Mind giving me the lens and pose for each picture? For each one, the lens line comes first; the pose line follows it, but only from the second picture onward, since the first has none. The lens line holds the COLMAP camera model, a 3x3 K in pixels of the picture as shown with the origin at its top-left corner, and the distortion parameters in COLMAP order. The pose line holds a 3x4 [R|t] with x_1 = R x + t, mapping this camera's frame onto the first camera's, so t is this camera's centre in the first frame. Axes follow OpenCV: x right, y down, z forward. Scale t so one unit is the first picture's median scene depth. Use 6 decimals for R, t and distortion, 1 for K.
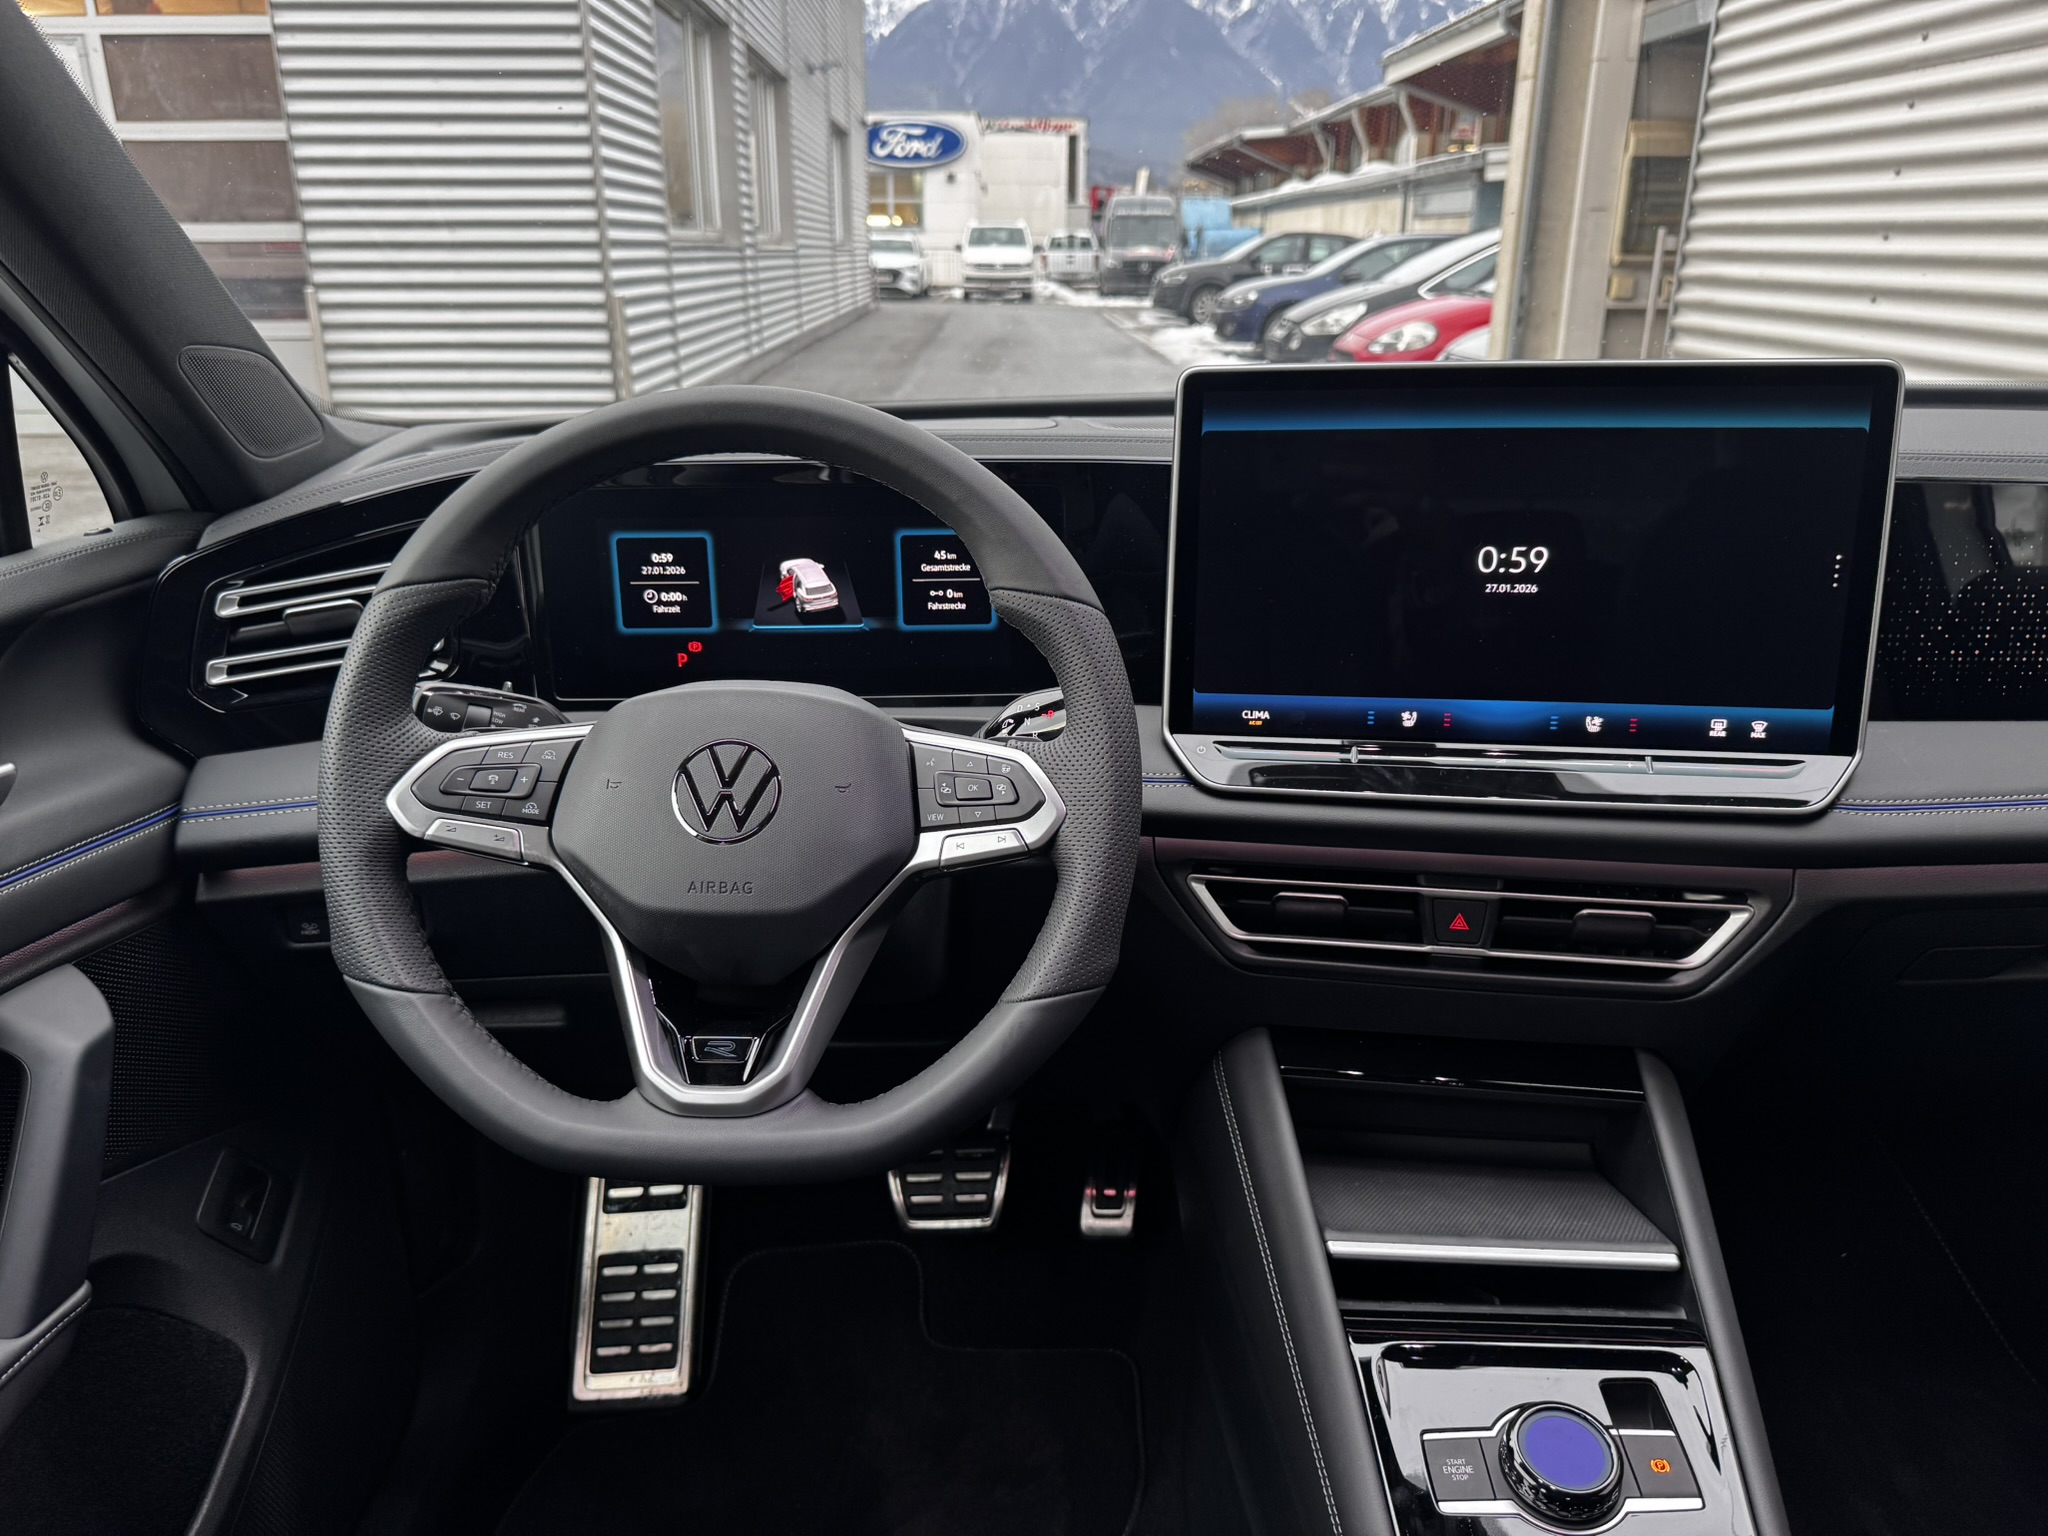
lens RADIAL K [[1420.7, 0, 1024.0], [0, 1420.7, 768.0], [0, 0, 1]] dist [0.020117, -0.023132]
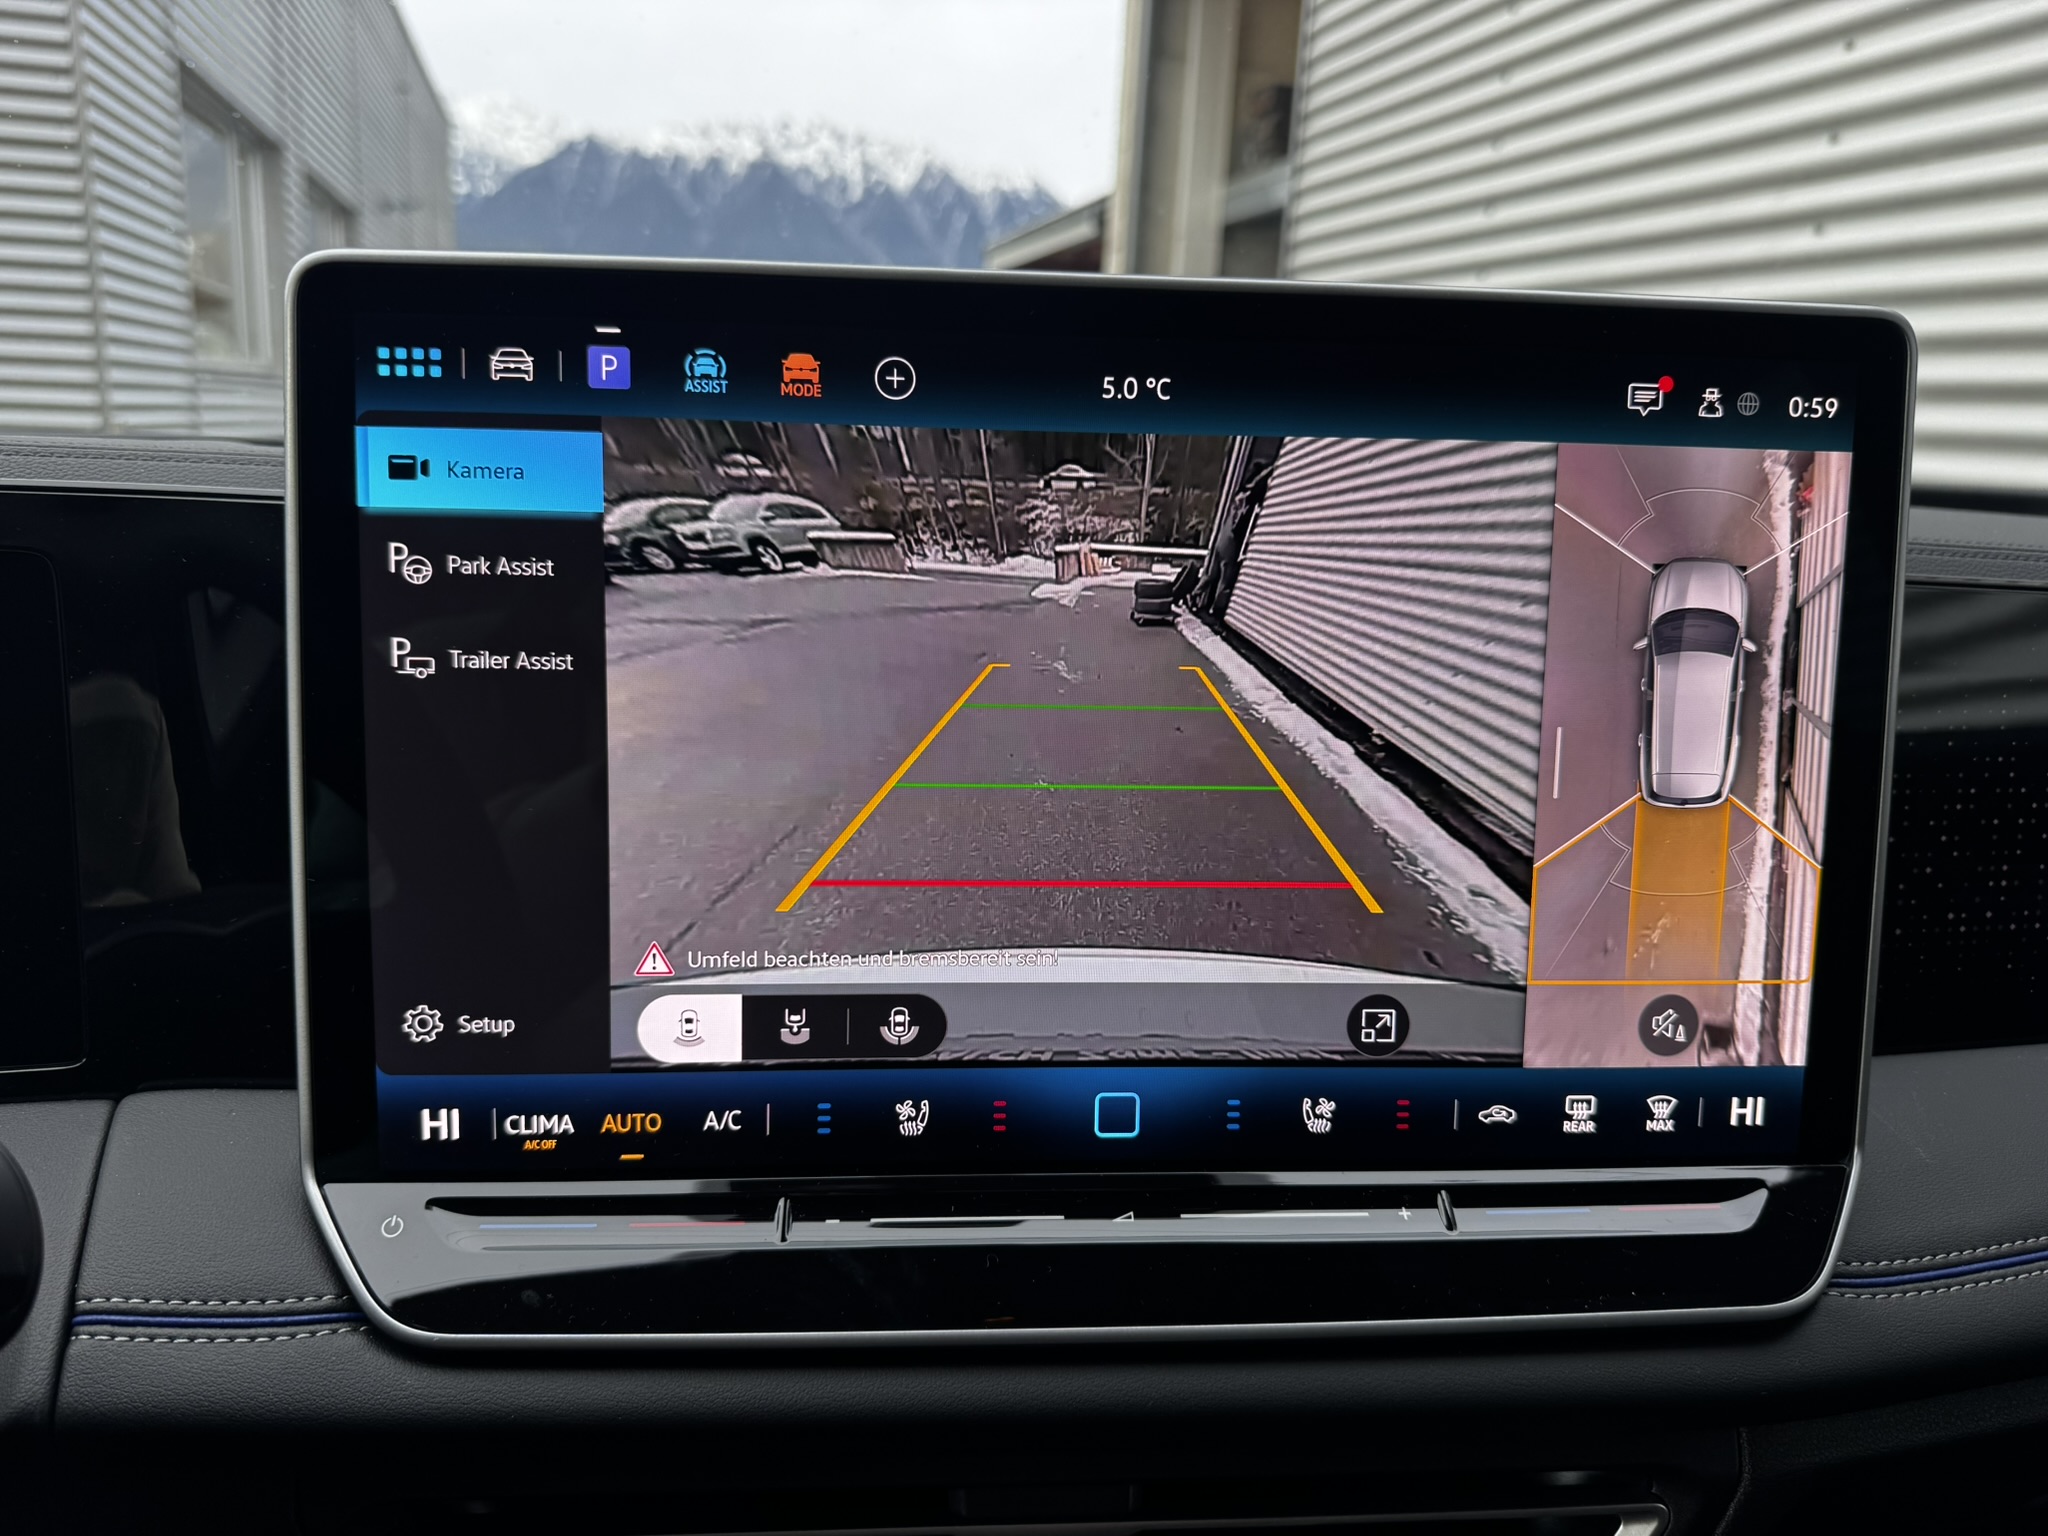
lens RADIAL K [[1484.6, 0, 1074.8], [0, 1484.6, 769.7], [0, 0, 1]] dist [0.050684, -0.062807]
pose [[0.959325, -0.011728, 0.282059, 0.186497], [0.044704, 0.992841, -0.110763, -0.081885], [-0.278741, 0.118867, 0.952982, 0.532091]]
